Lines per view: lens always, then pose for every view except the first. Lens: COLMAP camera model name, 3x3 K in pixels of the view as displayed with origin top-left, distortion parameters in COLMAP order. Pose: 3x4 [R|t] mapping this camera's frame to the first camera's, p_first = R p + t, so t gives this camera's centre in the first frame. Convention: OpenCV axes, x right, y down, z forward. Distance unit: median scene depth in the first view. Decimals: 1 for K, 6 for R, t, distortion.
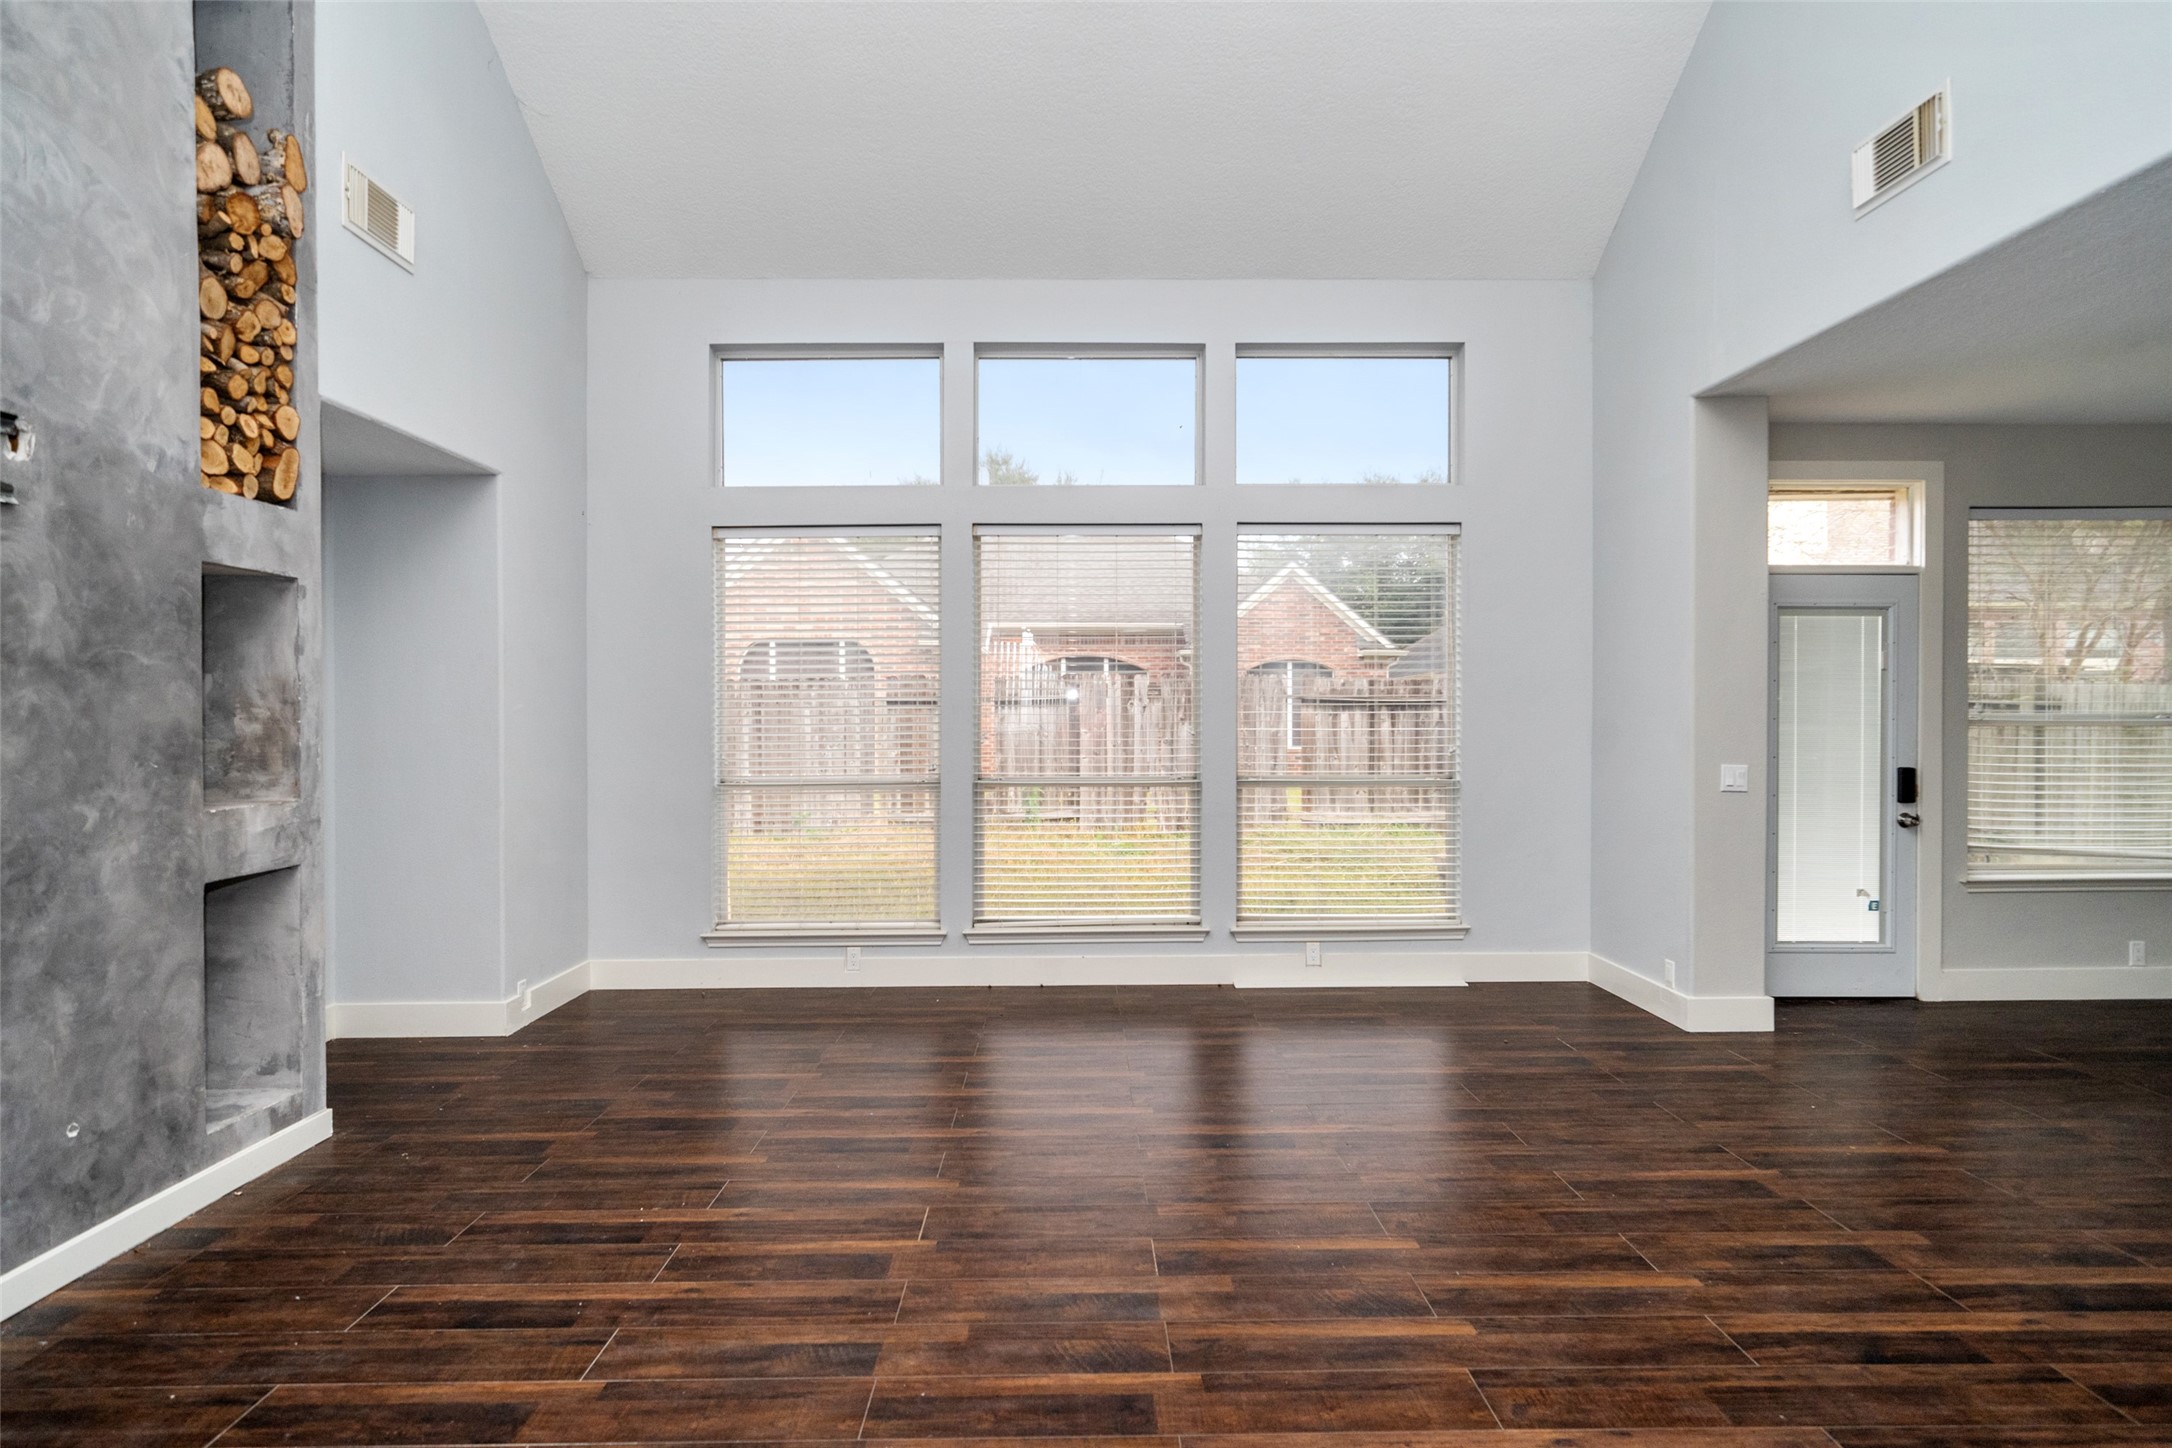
lens RADIAL K [[1098.4, 0, 1086.0], [0, 1098.4, 724.0], [0, 0, 1]] dist [0.002337, -0.000009]
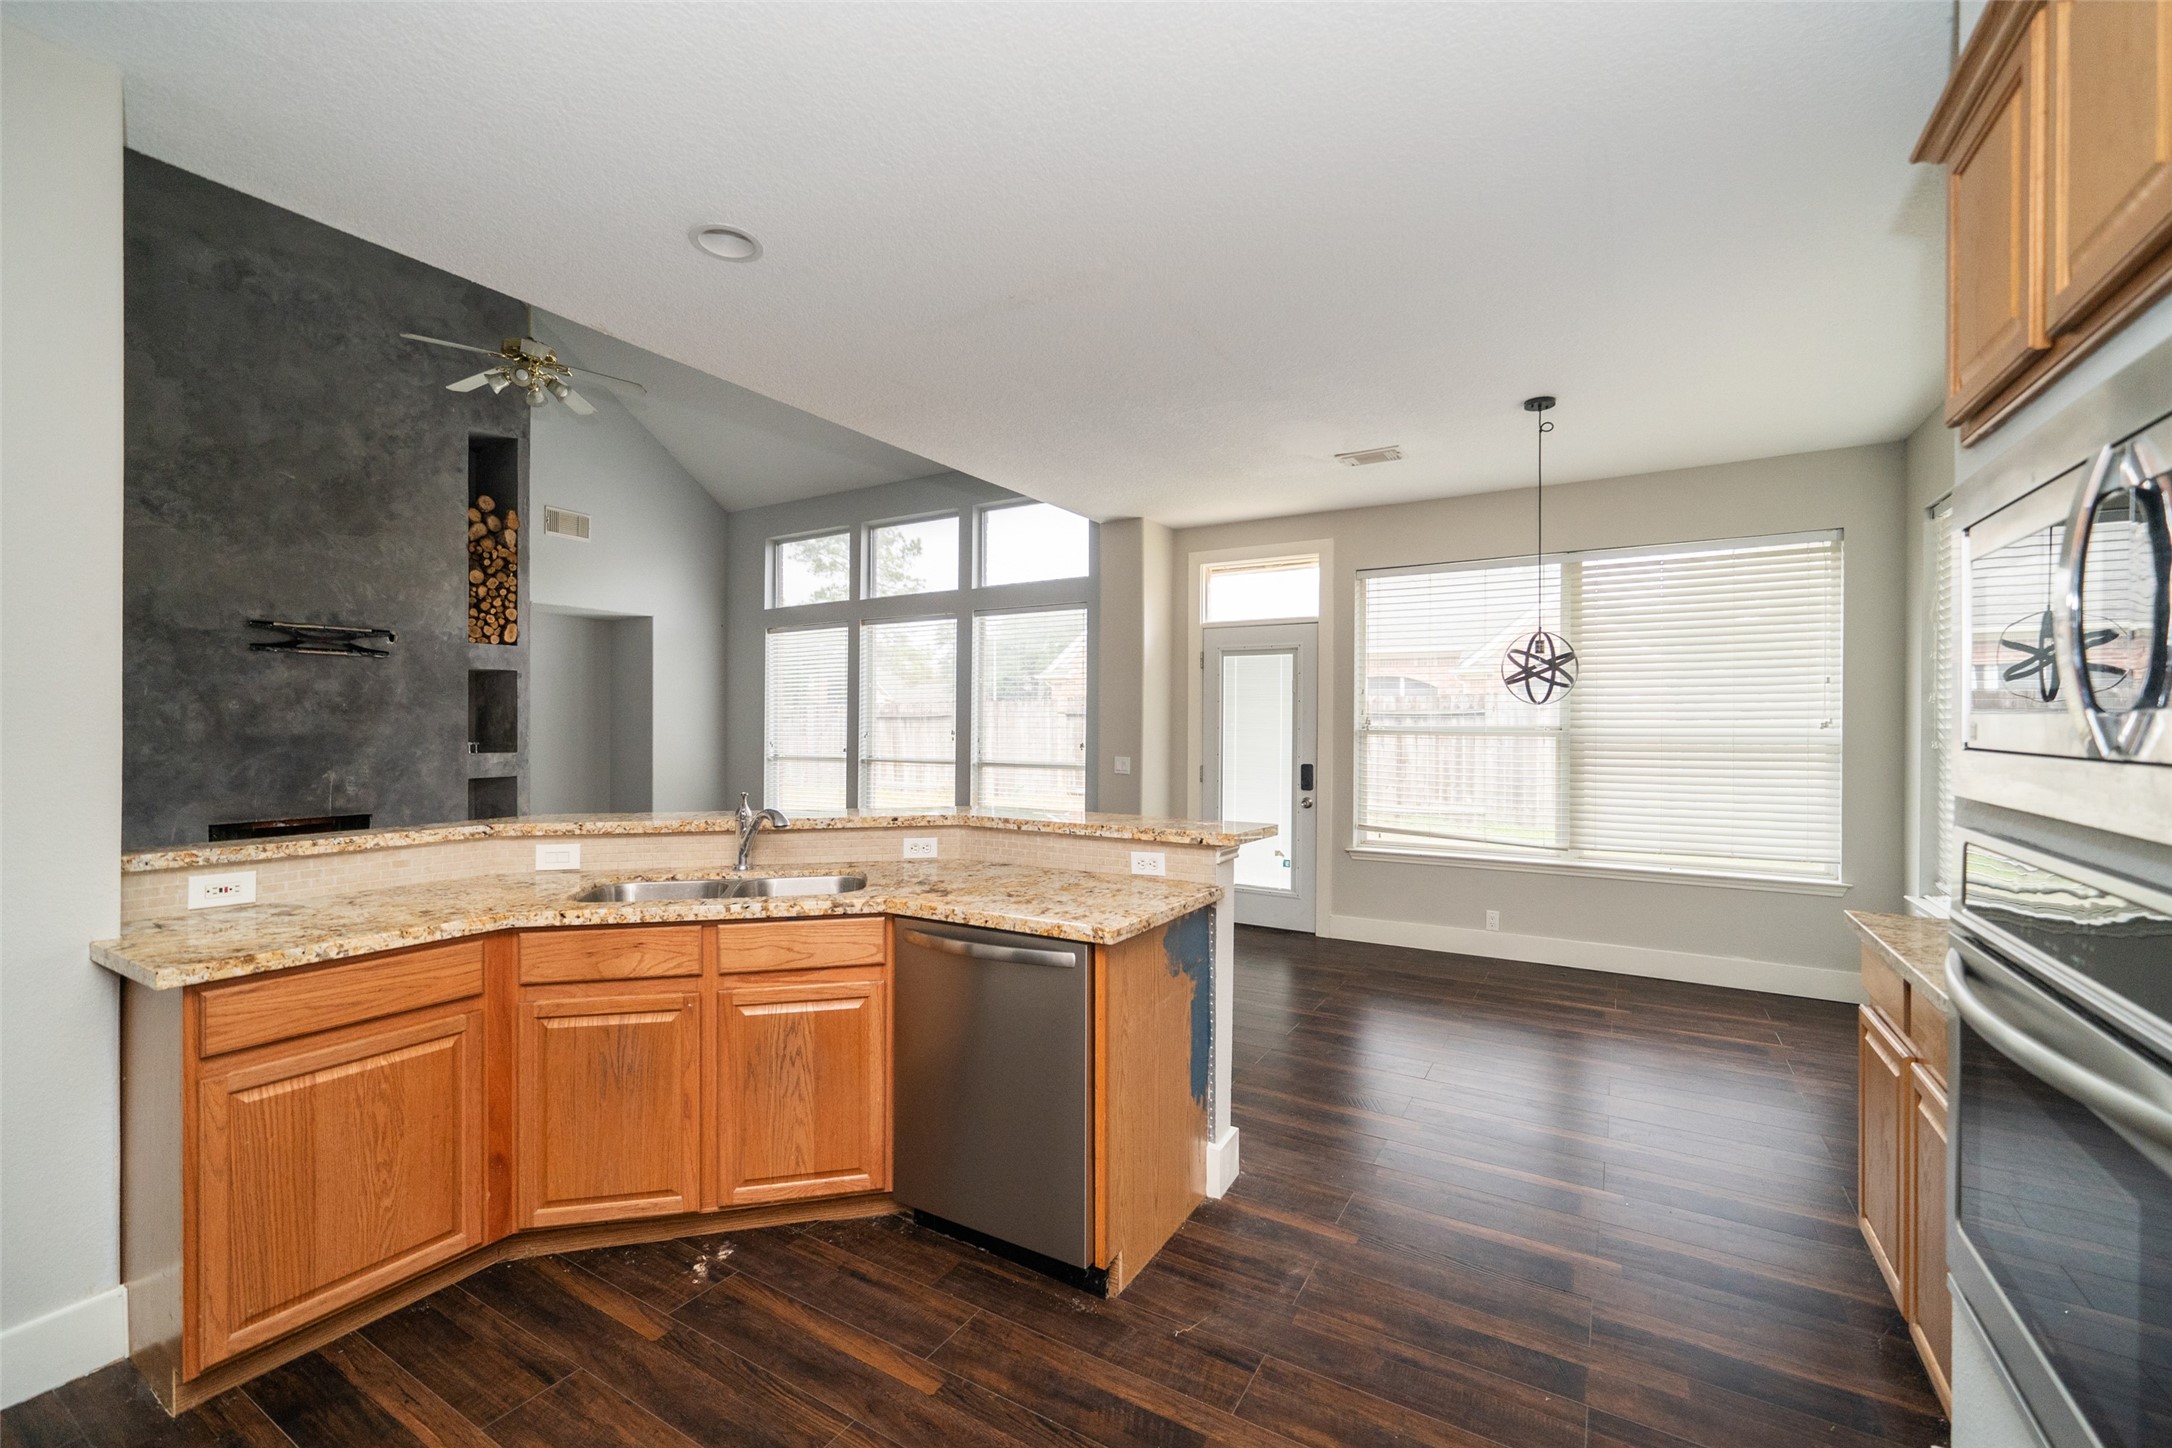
lens RADIAL K [[895.0, 0, 1086.7], [0, 895.0, 727.6], [0, 0, 1]] dist [-0.001689, -0.000200]
pose [[0.849736, 0.007438, -0.527156, 1.968025], [-0.009556, 0.999954, -0.001293, -0.003486], [0.527122, 0.006136, 0.849768, -0.162397]]
